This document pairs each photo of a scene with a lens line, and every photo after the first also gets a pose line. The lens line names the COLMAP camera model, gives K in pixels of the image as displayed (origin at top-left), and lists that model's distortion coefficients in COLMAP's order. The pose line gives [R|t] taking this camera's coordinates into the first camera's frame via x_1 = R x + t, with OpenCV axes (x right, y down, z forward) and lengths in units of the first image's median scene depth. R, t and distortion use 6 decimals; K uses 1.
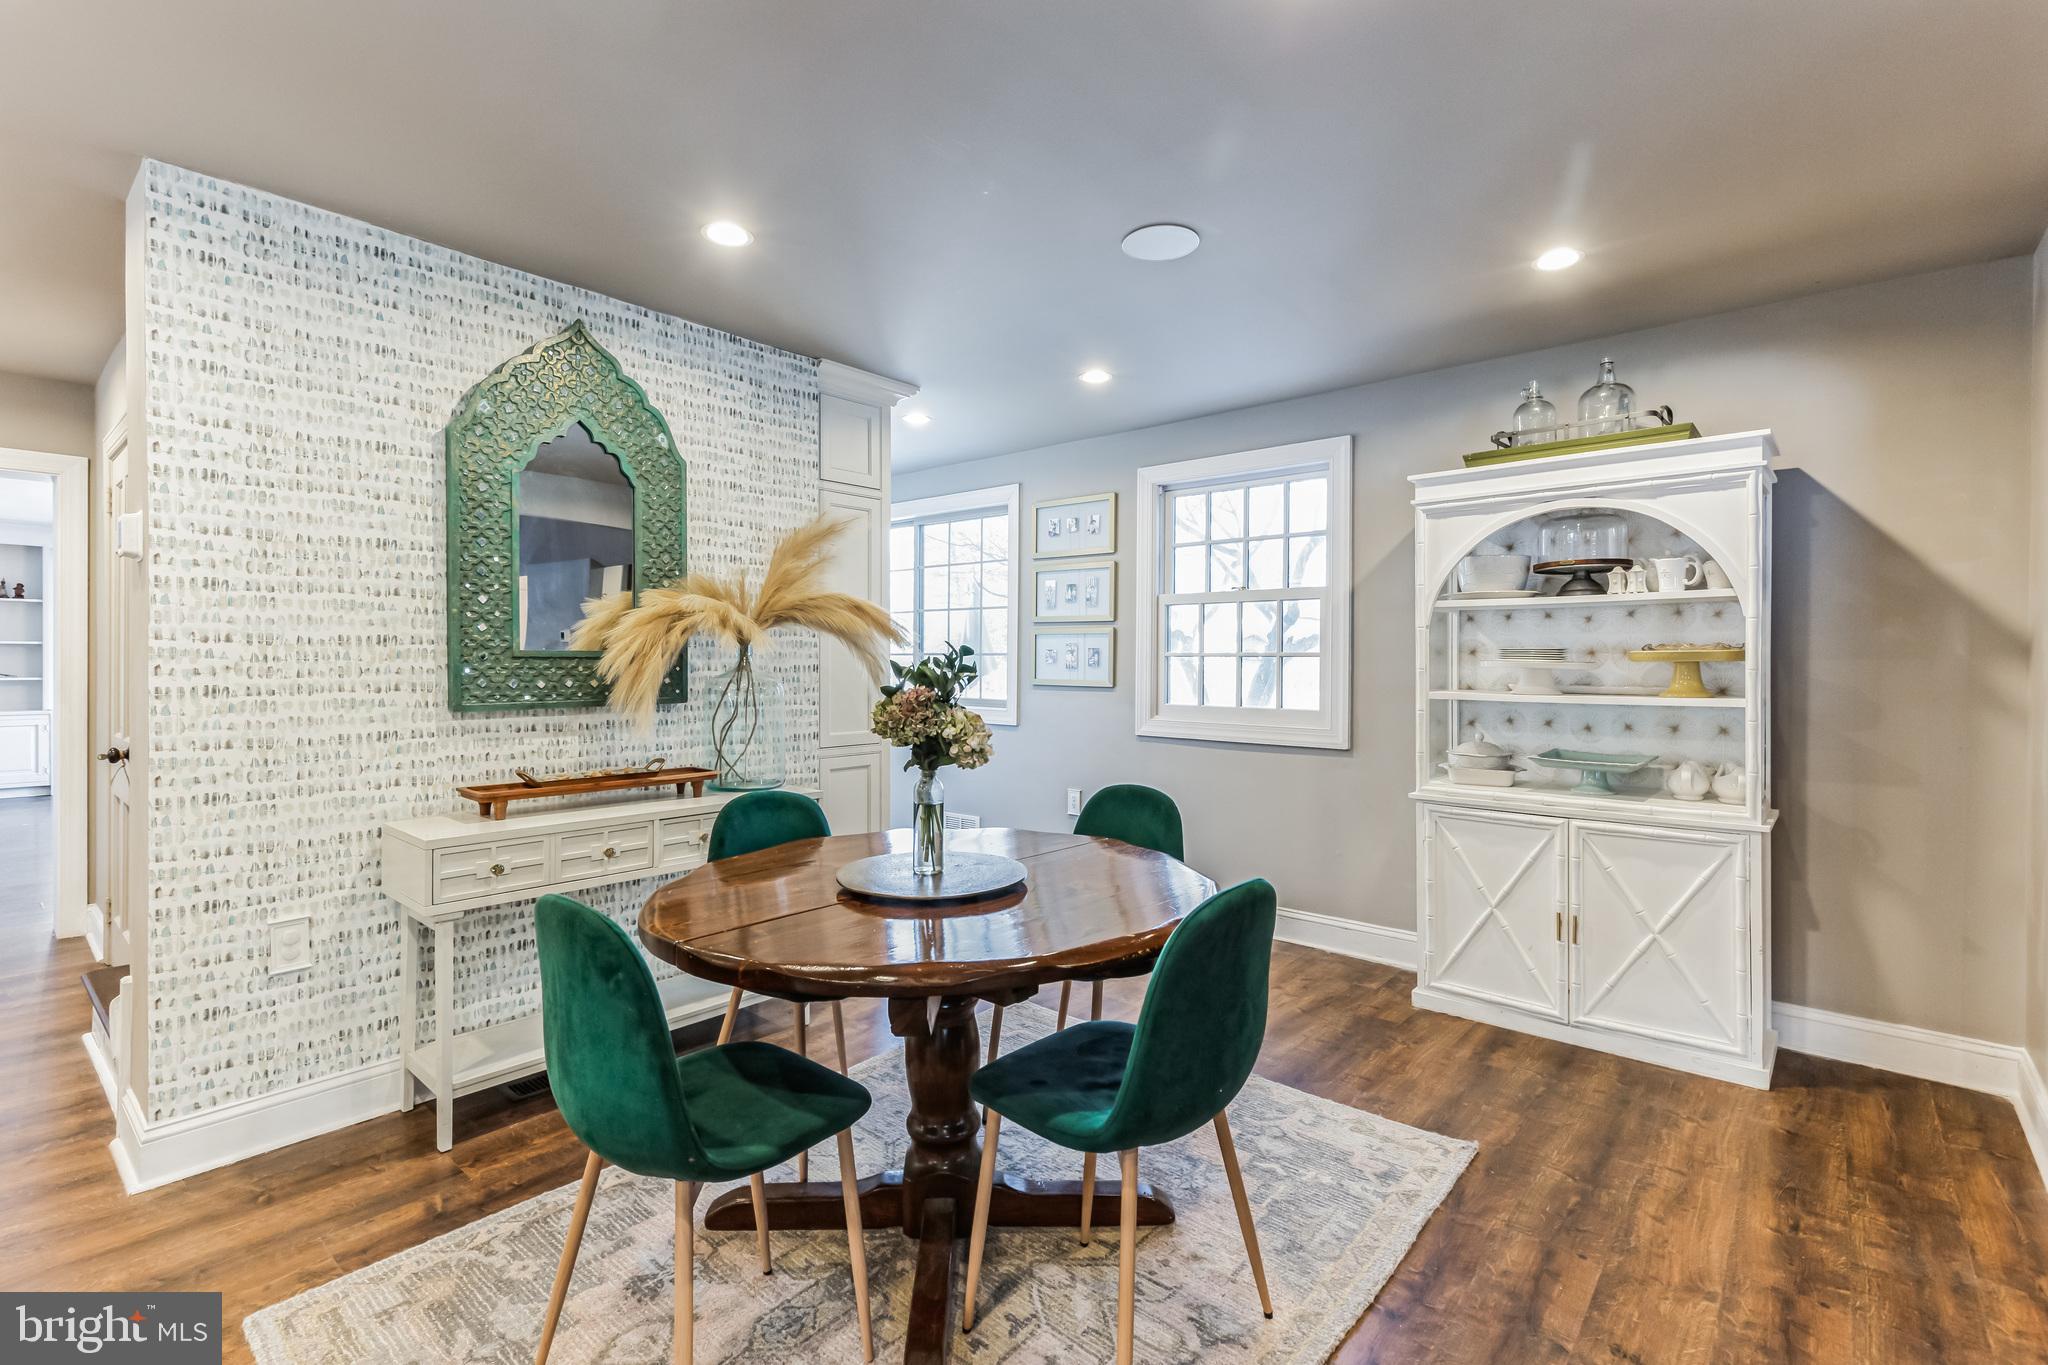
lens RADIAL K [[948.2, 0, 1035.0], [0, 948.2, 662.9], [0, 0, 1]] dist [0.003670, 0.000229]
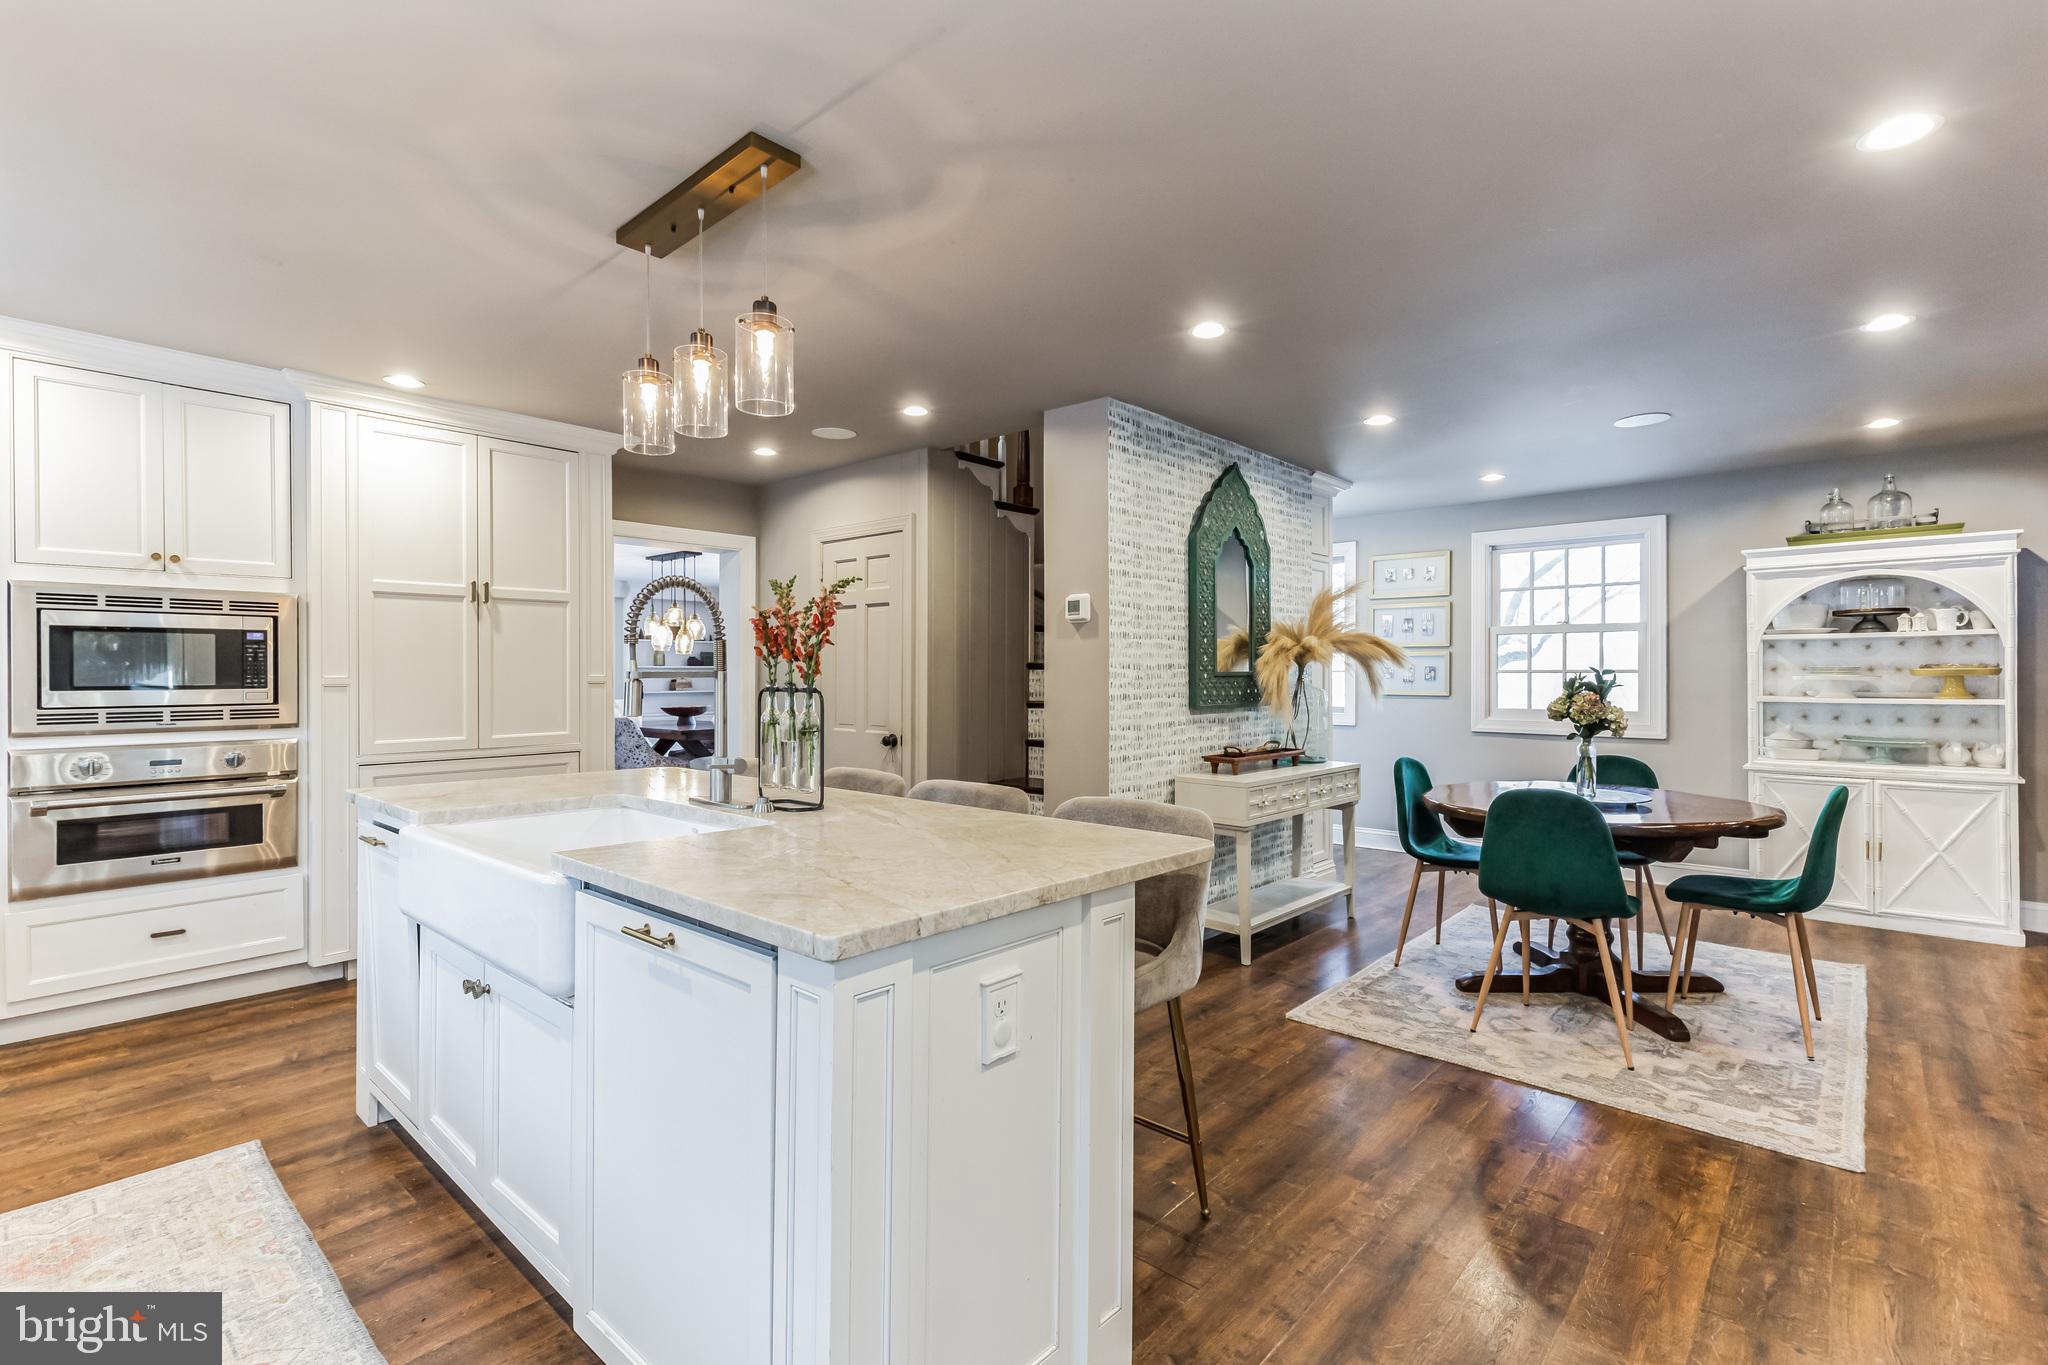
lens RADIAL K [[936.5, 0, 1027.1], [0, 936.5, 672.5], [0, 0, 1]] dist [0.001437, 0.000105]
pose [[0.999536, -0.004181, -0.030163, -0.733264], [0.004093, 0.999987, -0.002975, -0.007990], [0.030175, 0.002850, 0.999541, -0.534067]]
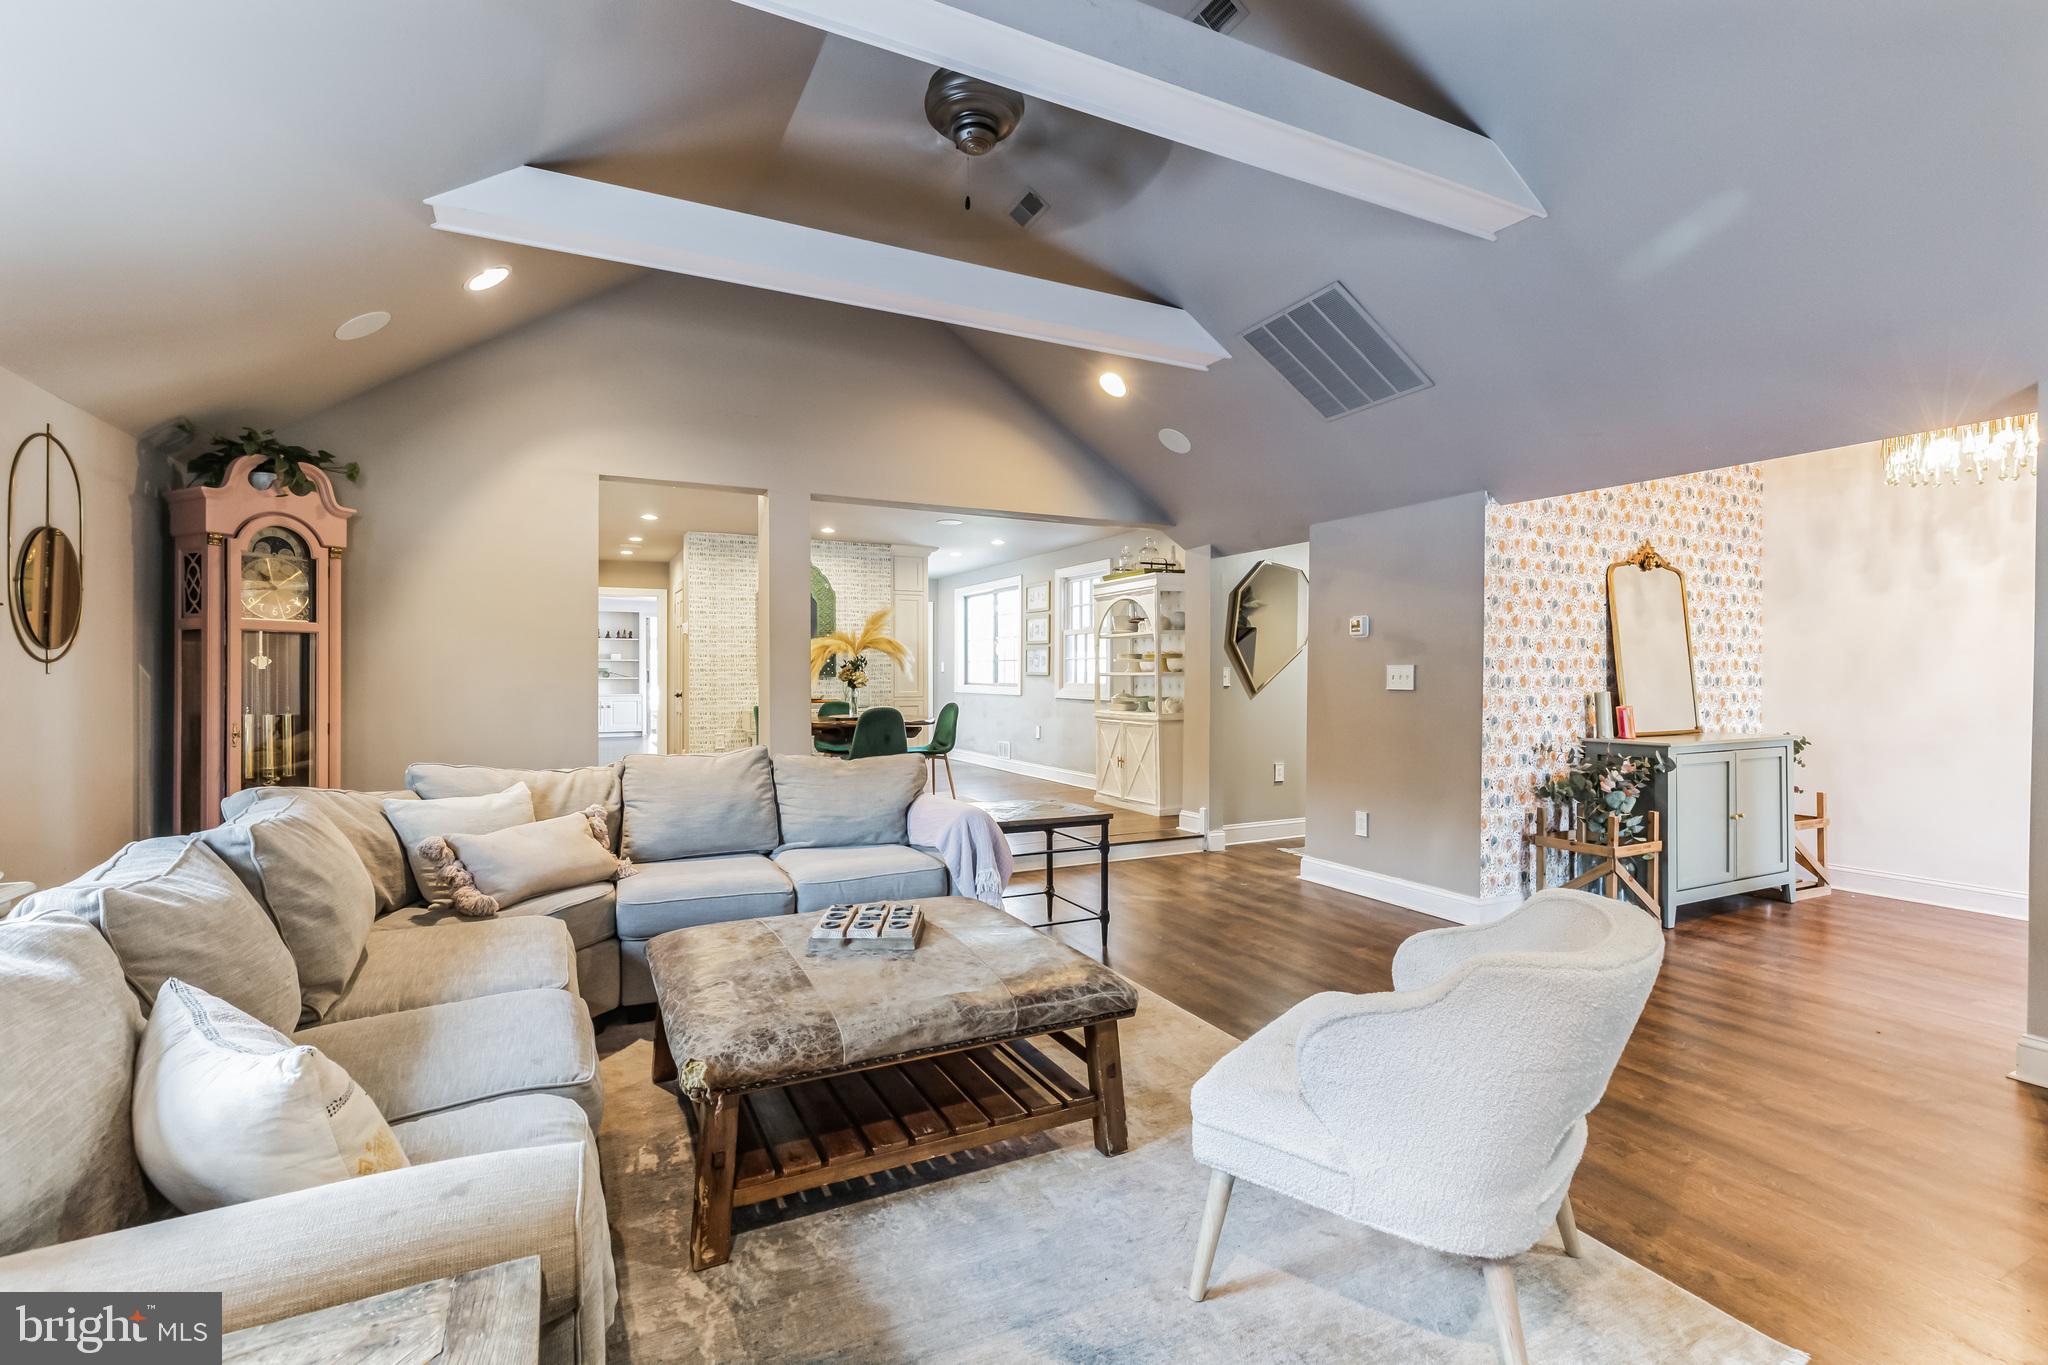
lens RADIAL K [[921.8, 0, 1021.8], [0, 921.8, 669.0], [0, 0, 1]] dist [0.000649, 0.000036]
pose [[0.917840, -0.004669, -0.396923, 1.276543], [0.003063, 0.999984, -0.004678, 0.035033], [0.396939, 0.003077, 0.917840, -1.351845]]
